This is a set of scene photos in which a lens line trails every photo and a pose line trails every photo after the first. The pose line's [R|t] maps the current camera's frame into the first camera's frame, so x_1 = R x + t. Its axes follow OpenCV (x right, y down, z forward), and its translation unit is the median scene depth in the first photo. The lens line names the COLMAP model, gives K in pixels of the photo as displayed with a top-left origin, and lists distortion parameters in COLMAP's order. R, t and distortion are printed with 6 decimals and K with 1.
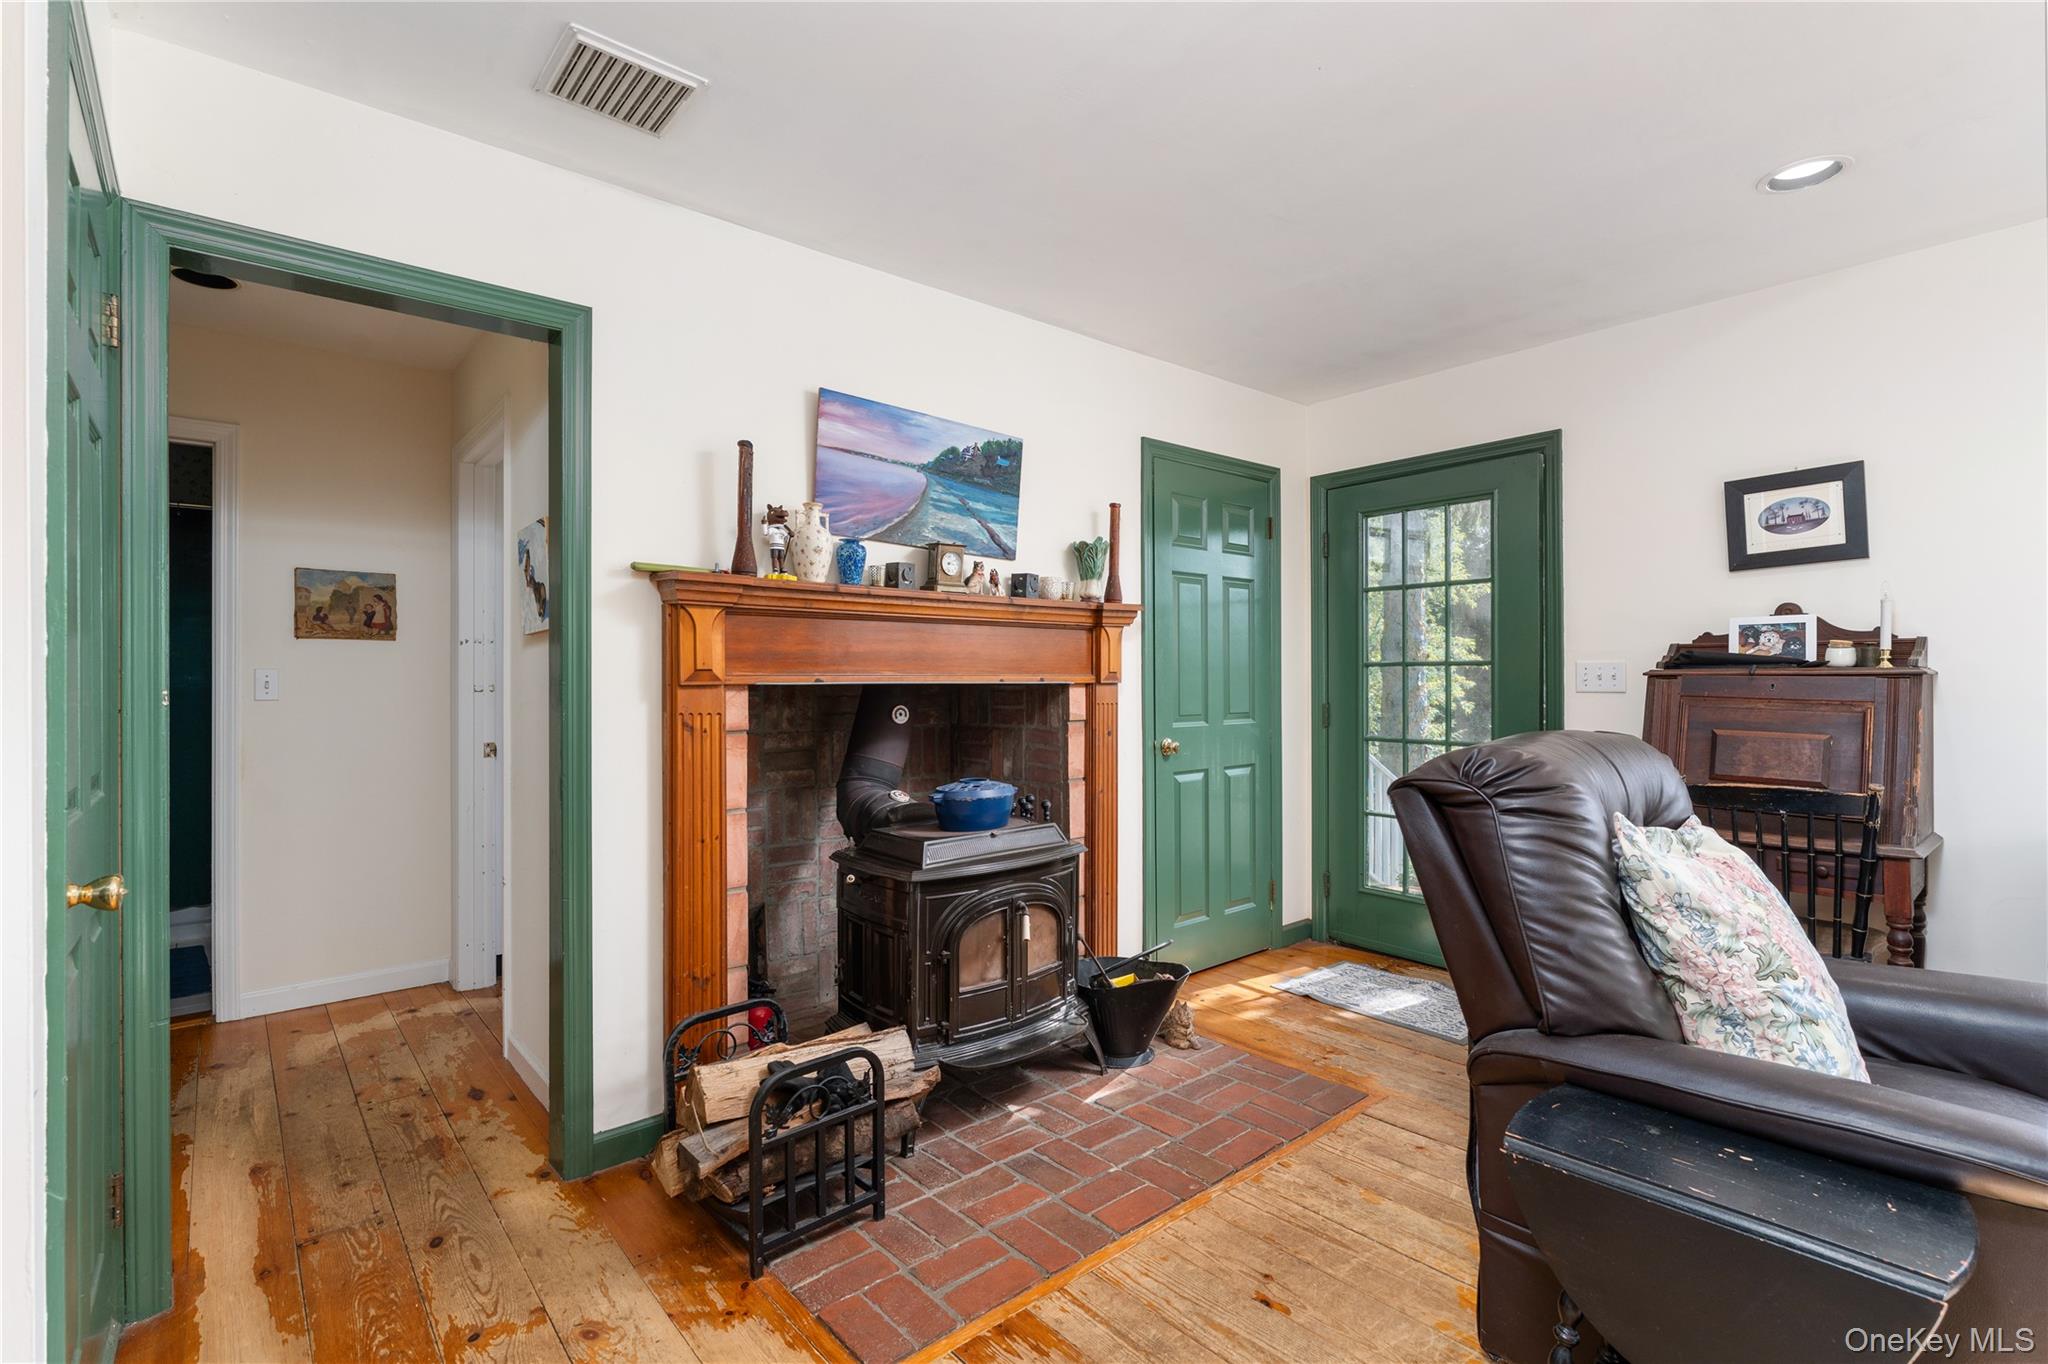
lens RADIAL K [[938.9, 0, 1021.9], [0, 938.9, 683.8], [0, 0, 1]] dist [0.004641, 0.000555]
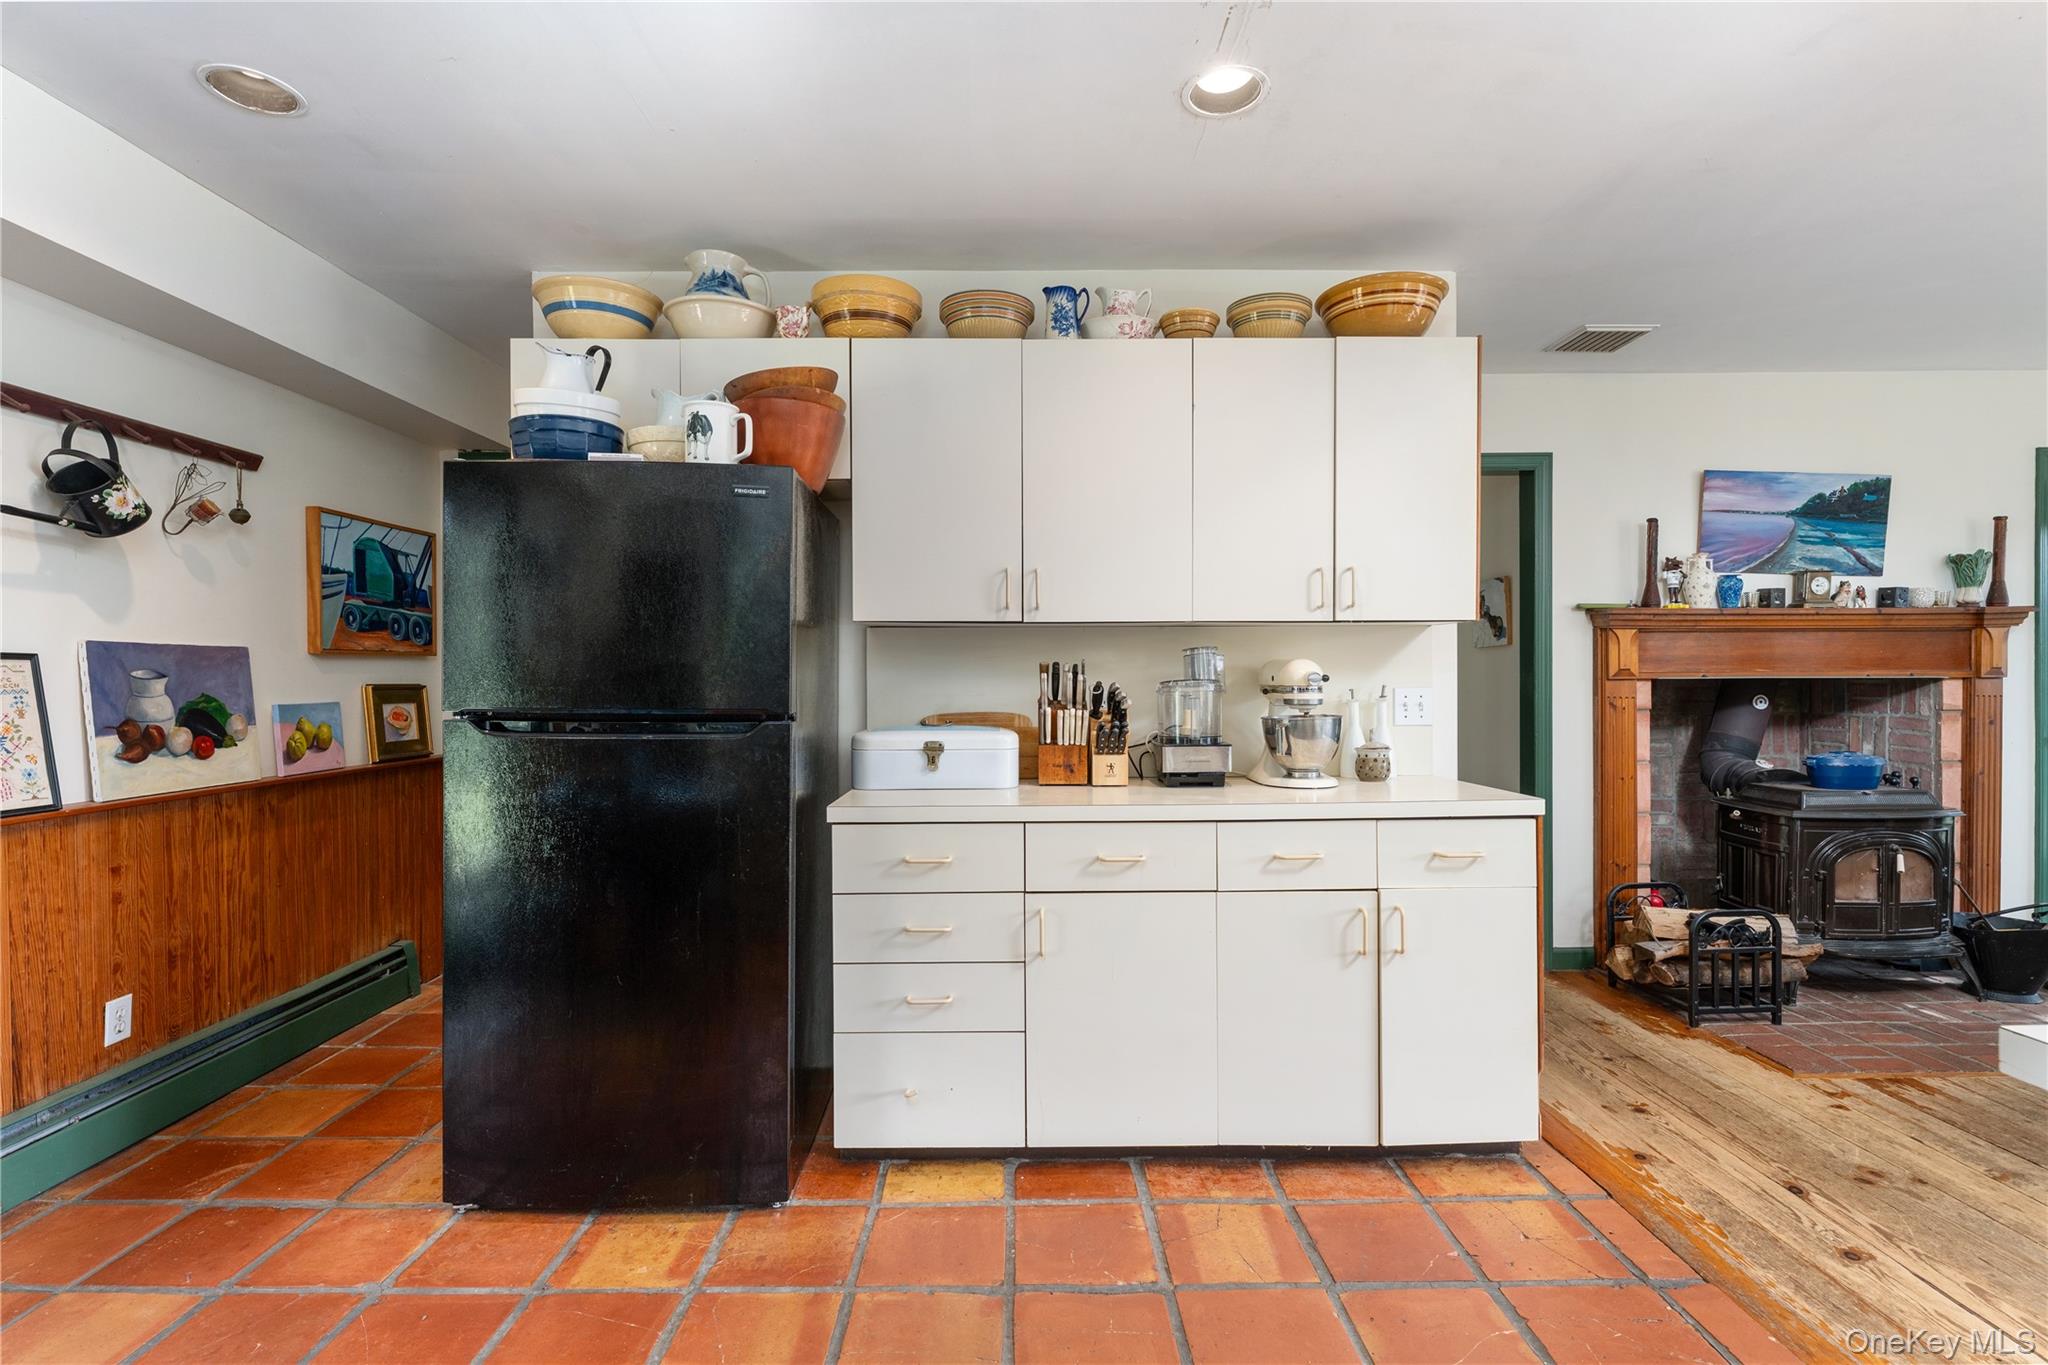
lens RADIAL K [[938.9, 0, 1057.0], [0, 938.9, 685.5], [0, 0, 1]] dist [0.004641, 0.000555]
pose [[0.769358, 0.002424, -0.638813, -0.057982], [0.002018, 0.999979, 0.006225, 0.000514], [0.638815, -0.006079, 0.769337, -0.729658]]
